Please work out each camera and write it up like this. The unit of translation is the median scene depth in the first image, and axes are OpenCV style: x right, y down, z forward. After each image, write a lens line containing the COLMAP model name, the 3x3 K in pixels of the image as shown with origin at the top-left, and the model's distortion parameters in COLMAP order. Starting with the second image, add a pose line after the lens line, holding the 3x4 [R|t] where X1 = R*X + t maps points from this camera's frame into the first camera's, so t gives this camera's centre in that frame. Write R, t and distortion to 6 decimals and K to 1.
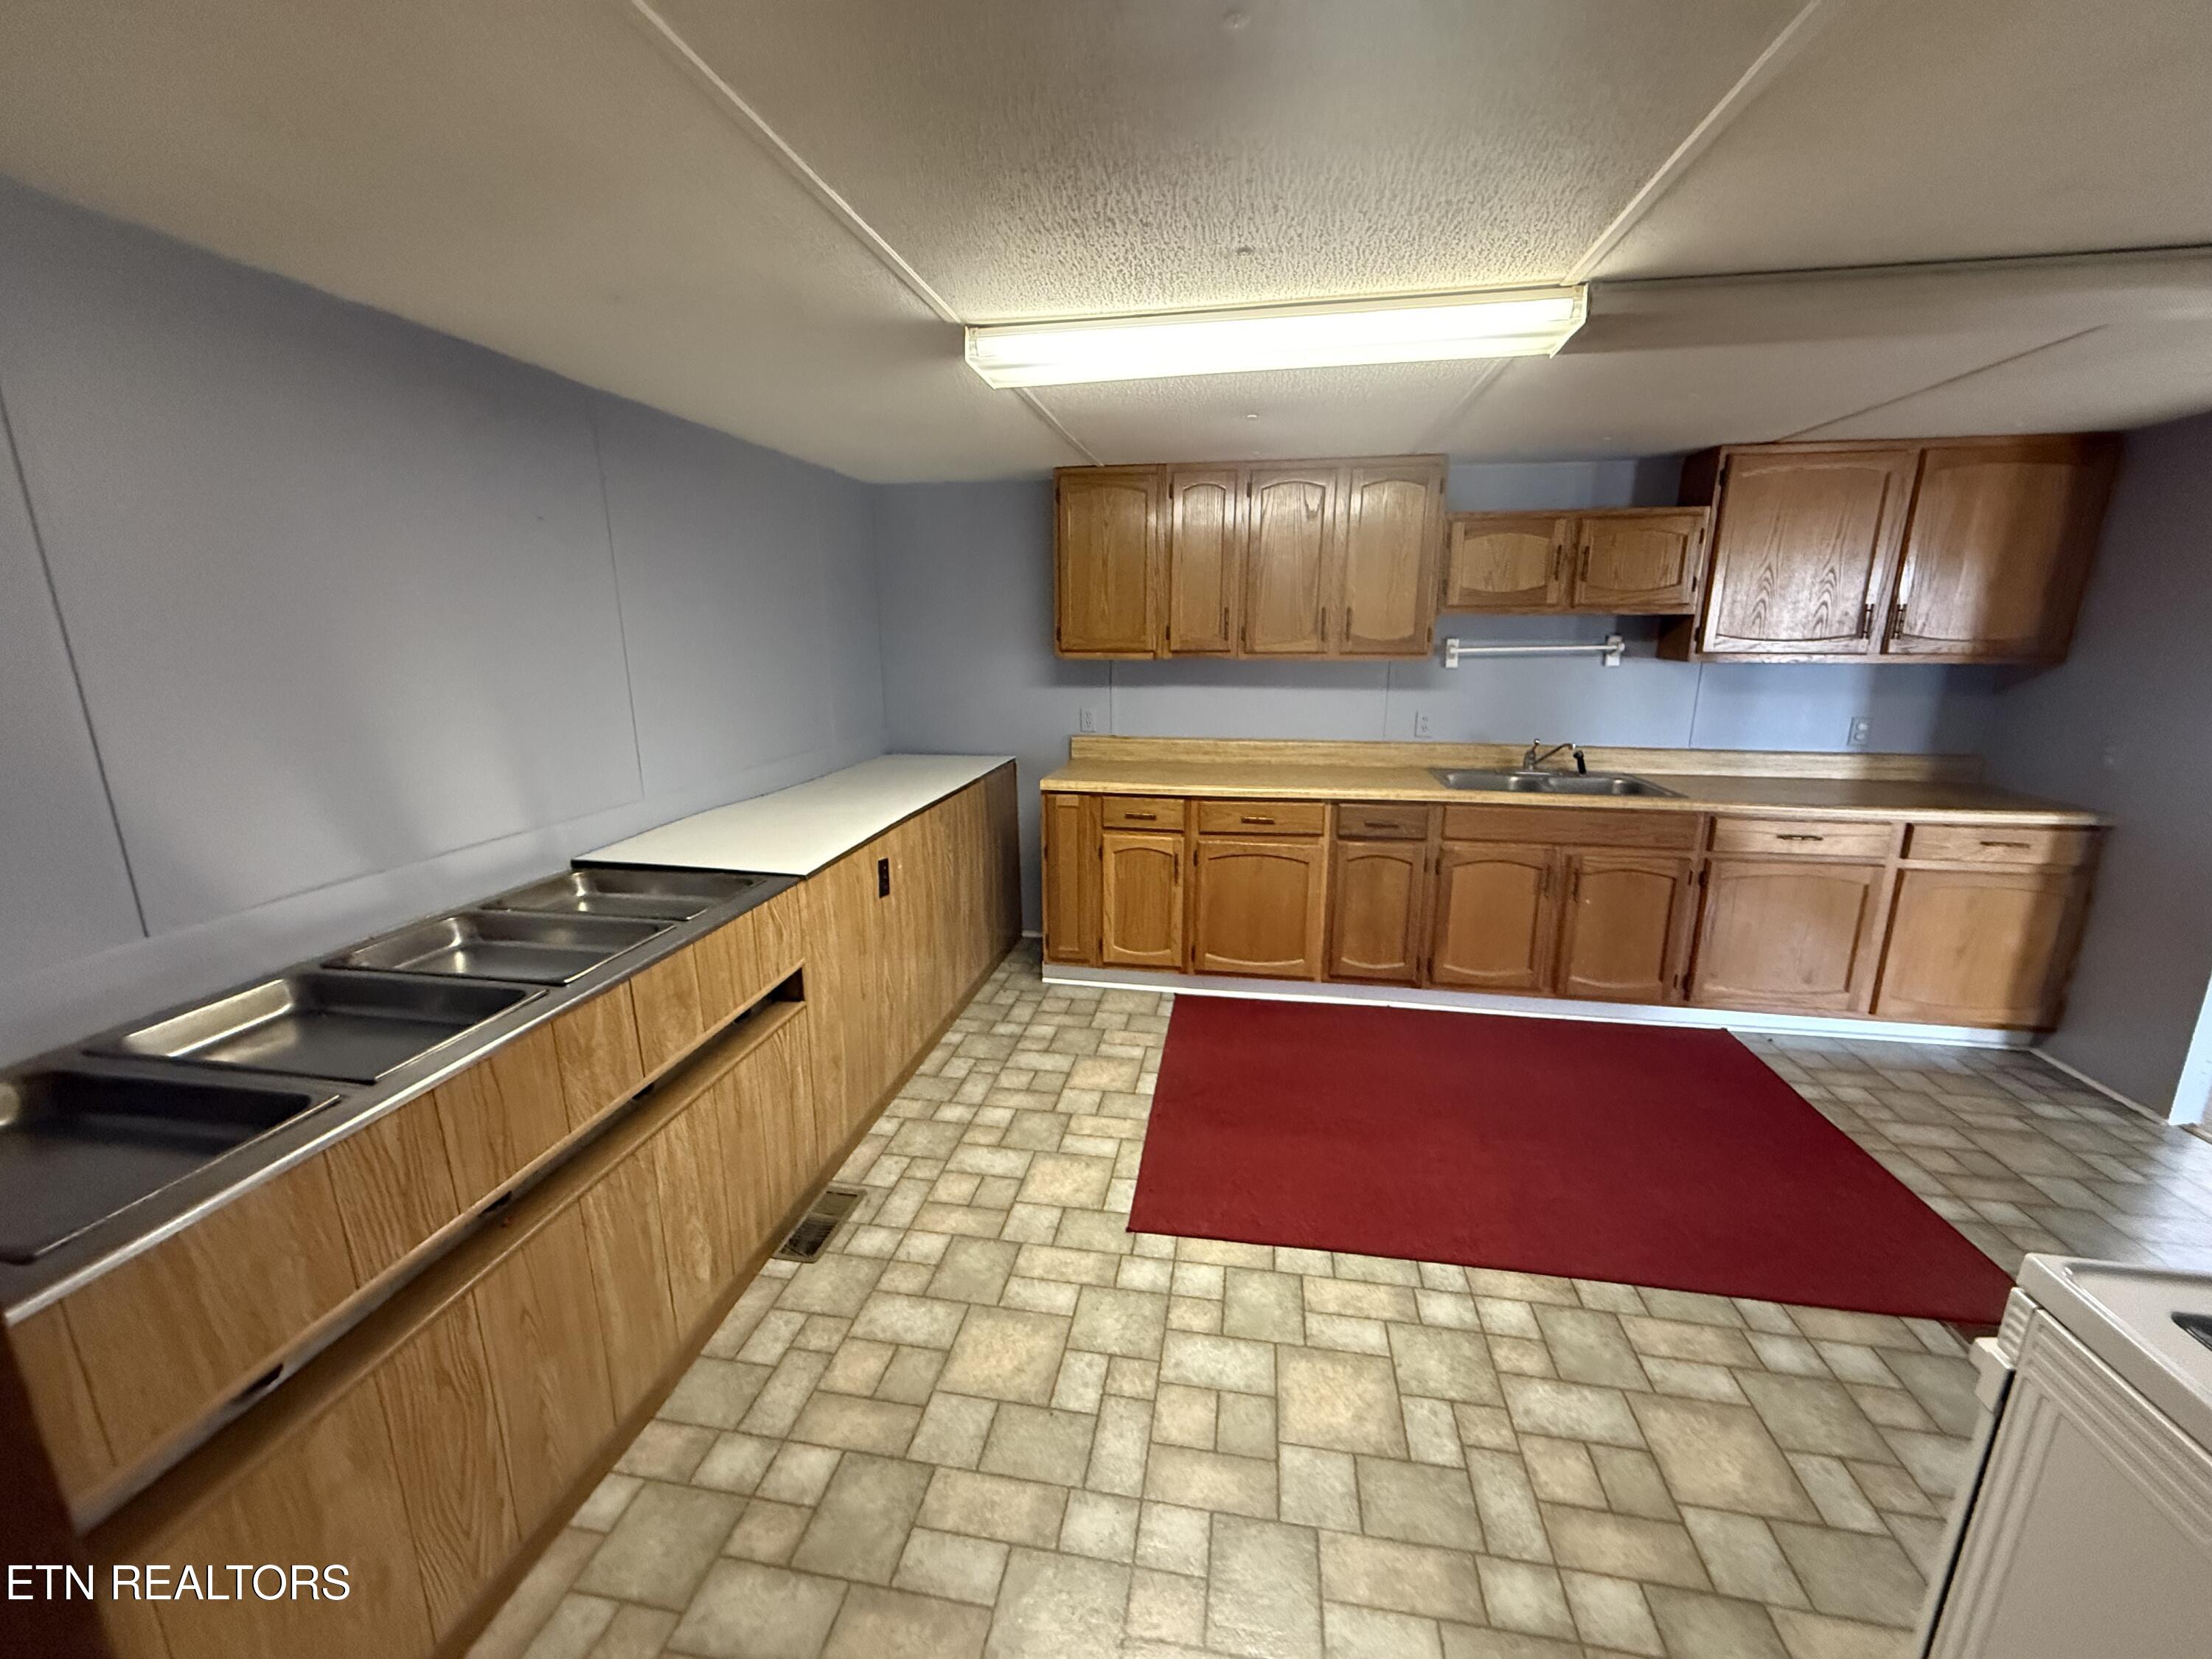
lens RADIAL K [[882.4, 0, 1098.1], [0, 882.4, 840.9], [0, 0, 1]] dist [0.000629, -0.000118]
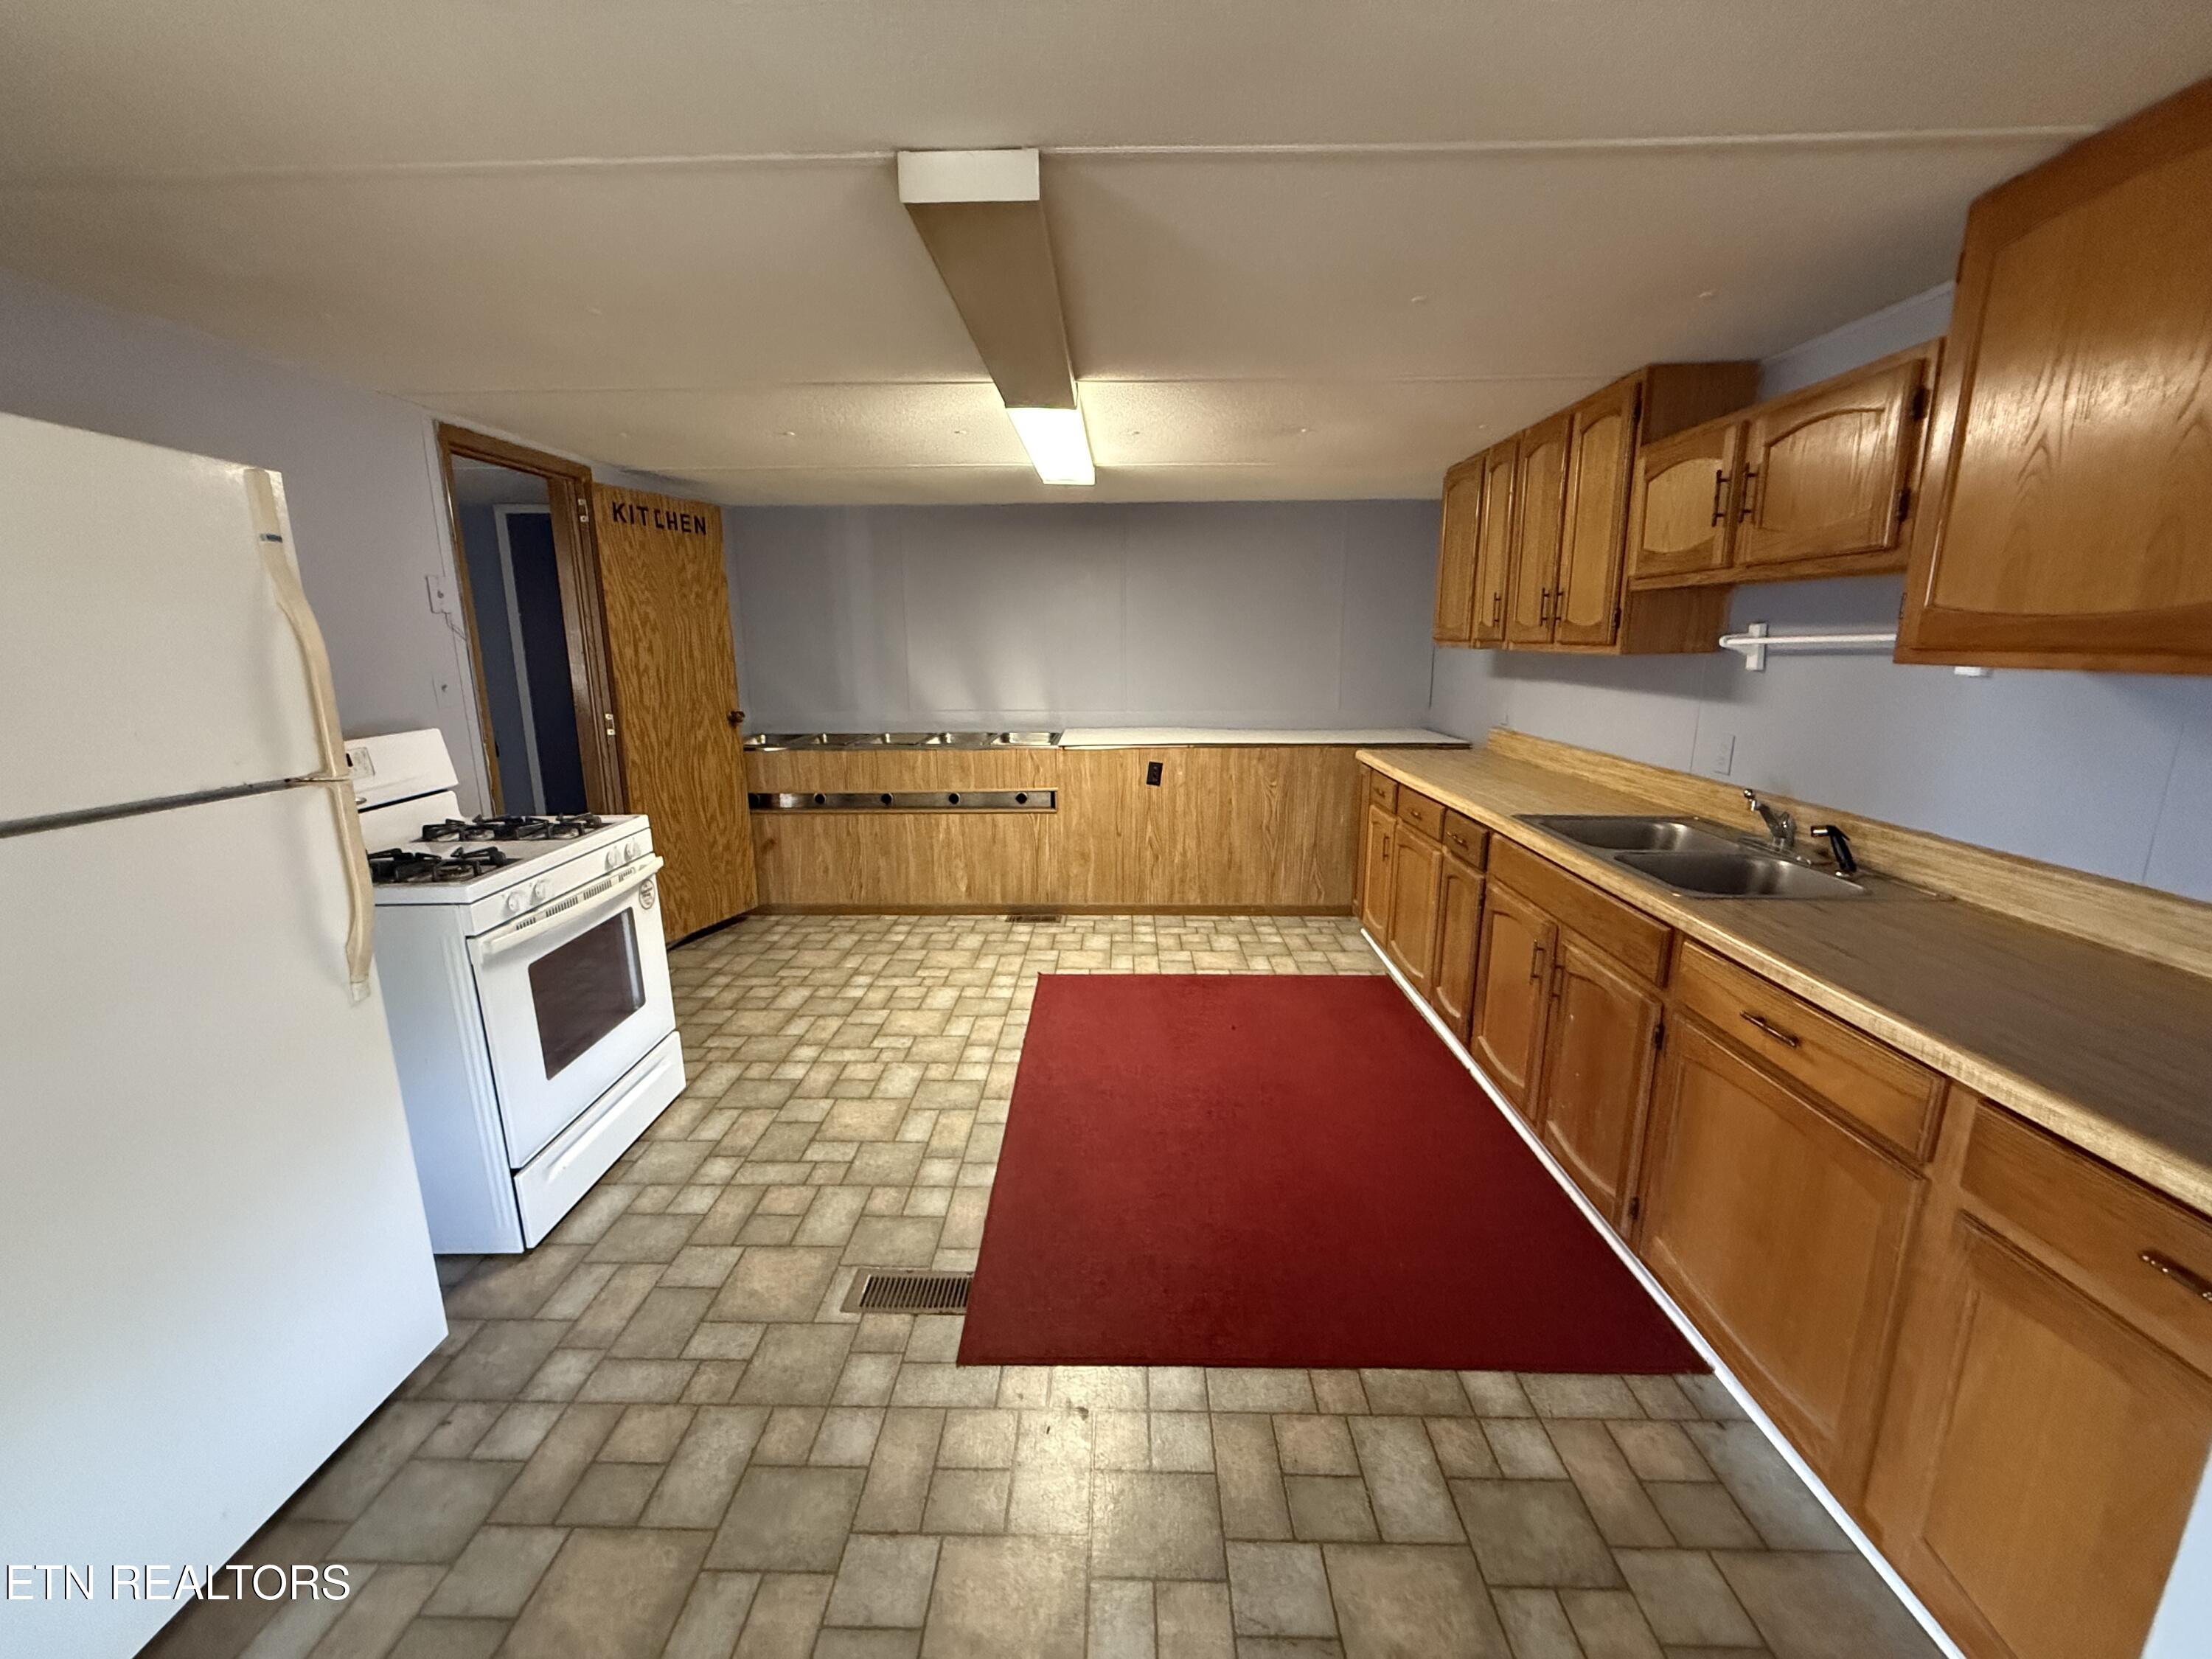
lens RADIAL K [[882.4, 0, 1097.8], [0, 882.4, 824.6], [0, 0, 1]] dist [0.000629, -0.000118]
pose [[0.146340, 0.205758, -0.967599, 1.641162], [-0.228611, 0.958686, 0.169288, -0.147590], [0.962456, 0.196430, 0.187333, 0.740363]]
